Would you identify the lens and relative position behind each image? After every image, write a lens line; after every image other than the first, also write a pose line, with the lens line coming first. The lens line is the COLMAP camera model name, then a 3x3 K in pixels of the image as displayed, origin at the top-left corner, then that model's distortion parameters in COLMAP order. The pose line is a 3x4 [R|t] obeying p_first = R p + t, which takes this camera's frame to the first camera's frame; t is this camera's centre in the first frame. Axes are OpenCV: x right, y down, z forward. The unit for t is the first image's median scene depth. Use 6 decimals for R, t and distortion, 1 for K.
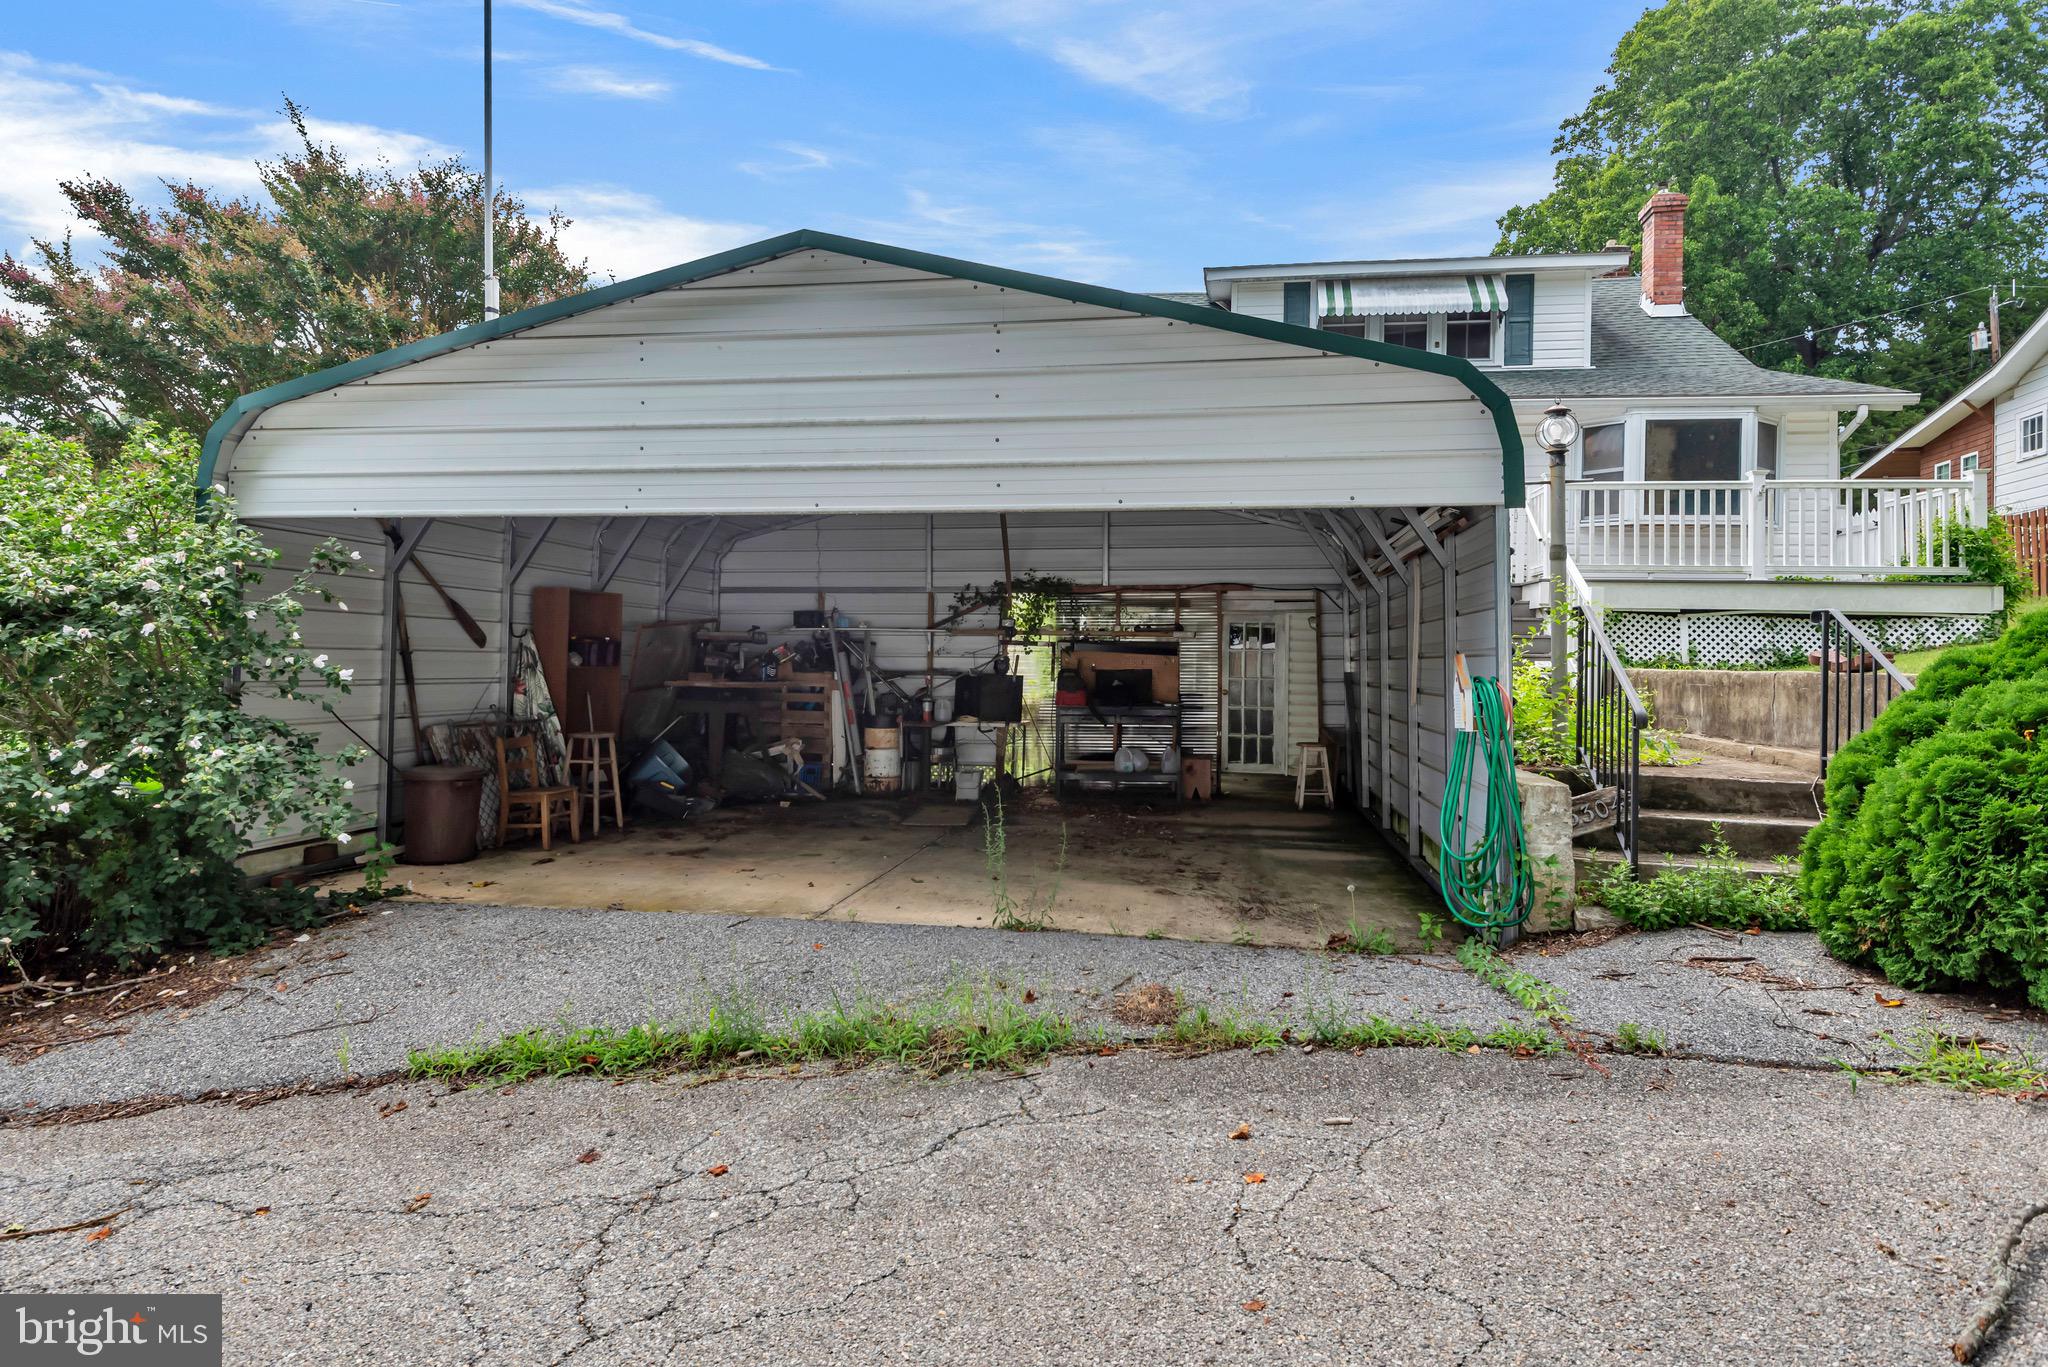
lens RADIAL K [[1151.5, 0, 1020.8], [0, 1151.5, 648.9], [0, 0, 1]] dist [-0.000221, 0.000402]
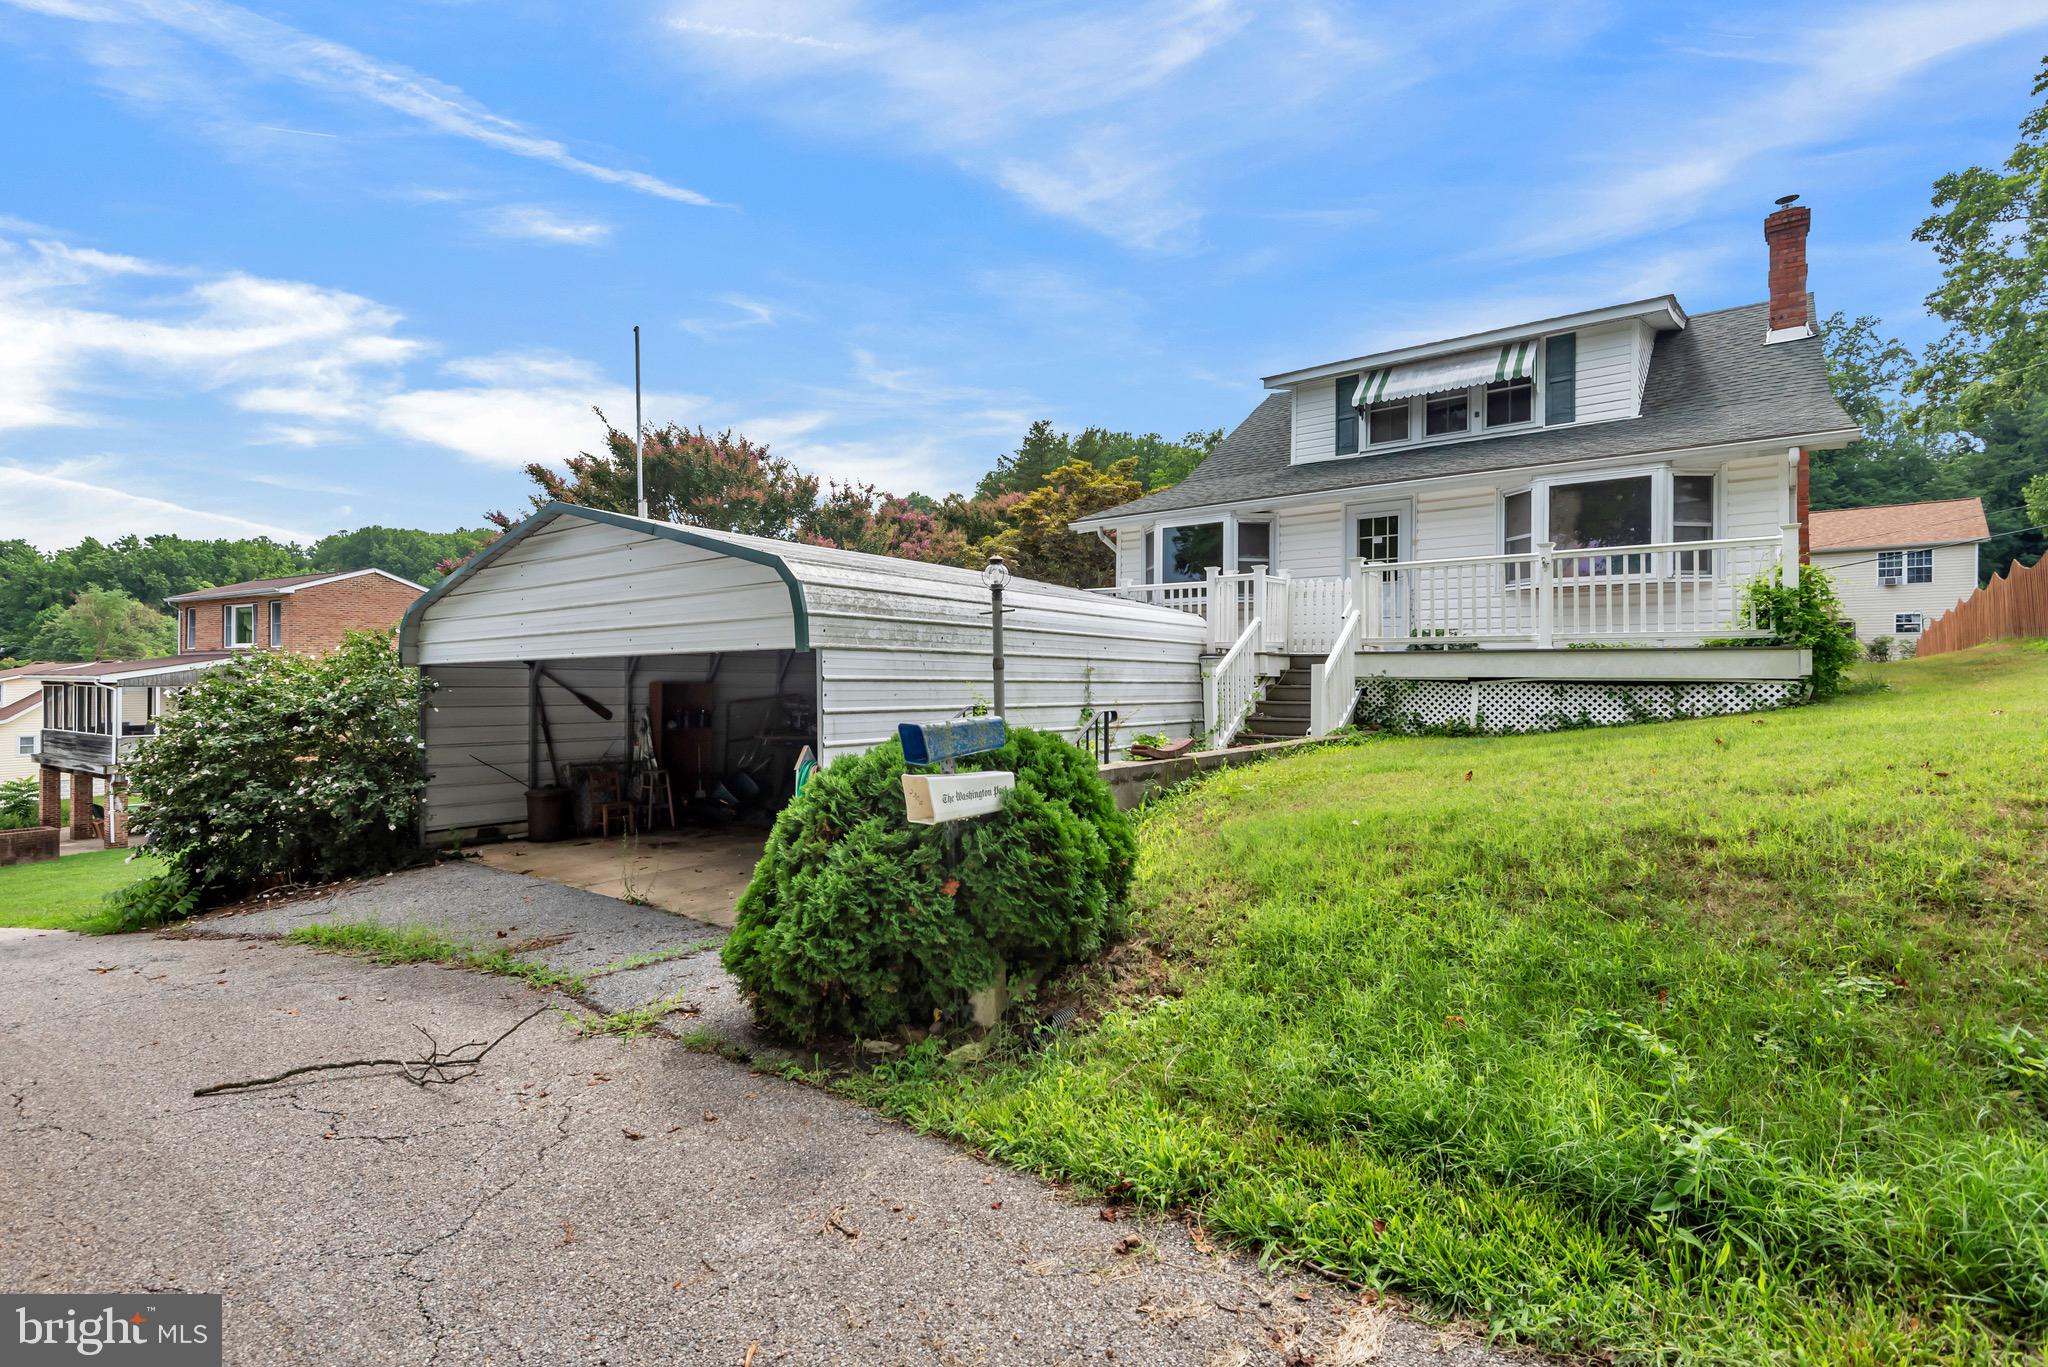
lens RADIAL K [[968.6, 0, 1024.0], [0, 968.6, 683.5], [0, 0, 1]] dist [0.003749, 0.000384]
pose [[0.882524, -0.014928, -0.470031, 0.648572], [0.019289, 0.999804, 0.004463, -0.041947], [0.469872, -0.013006, 0.882639, 0.006105]]
